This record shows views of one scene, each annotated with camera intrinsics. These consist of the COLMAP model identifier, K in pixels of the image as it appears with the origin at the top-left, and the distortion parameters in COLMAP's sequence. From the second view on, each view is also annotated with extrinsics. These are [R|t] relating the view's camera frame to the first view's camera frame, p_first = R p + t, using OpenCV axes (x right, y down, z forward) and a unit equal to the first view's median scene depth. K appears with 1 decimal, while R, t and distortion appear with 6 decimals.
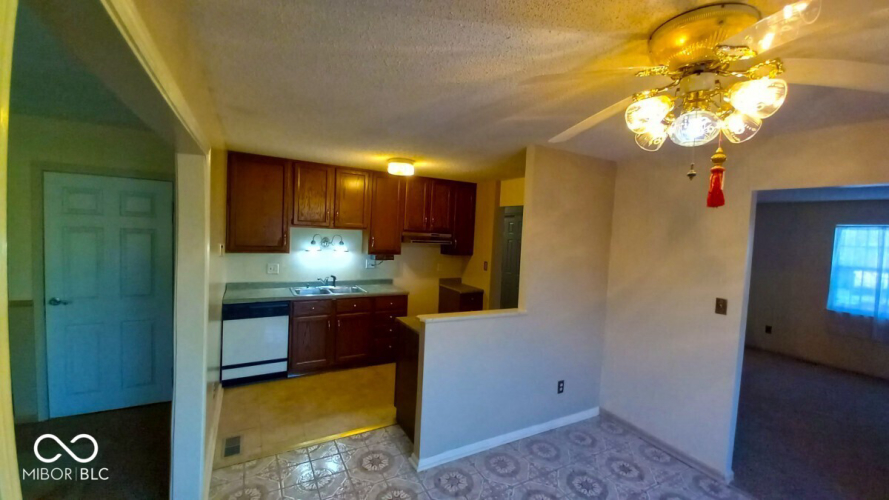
lens RADIAL K [[354.2, 0, 443.7], [0, 354.2, 246.9], [0, 0, 1]] dist [0.034507, -0.019001]
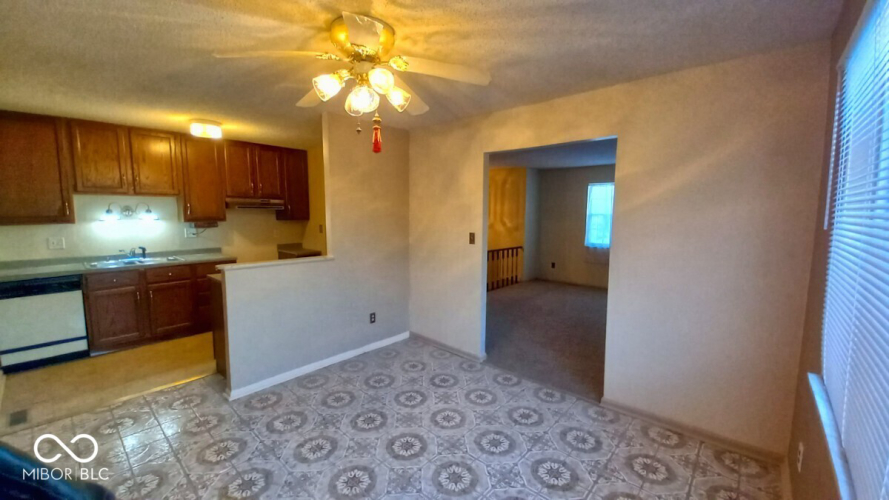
lens RADIAL K [[354.2, 0, 443.7], [0, 354.2, 246.9], [0, 0, 1]] dist [0.034507, -0.019001]
pose [[0.943267, -0.076568, 0.323087, 0.153644], [0.053809, 0.995436, 0.078811, 0.057806], [-0.327647, -0.056955, 0.943082, -0.173165]]
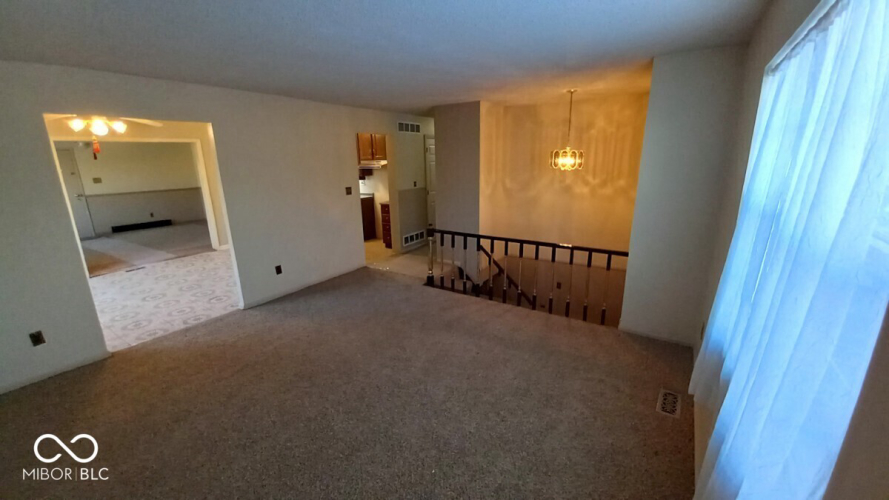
lens RADIAL K [[354.2, 0, 443.7], [0, 354.2, 246.9], [0, 0, 1]] dist [0.034507, -0.019001]
pose [[0.448573, 0.172569, -0.876928, 1.844688], [0.002768, 0.980909, 0.194447, 0.035470], [0.893742, -0.089651, 0.439532, 0.814858]]
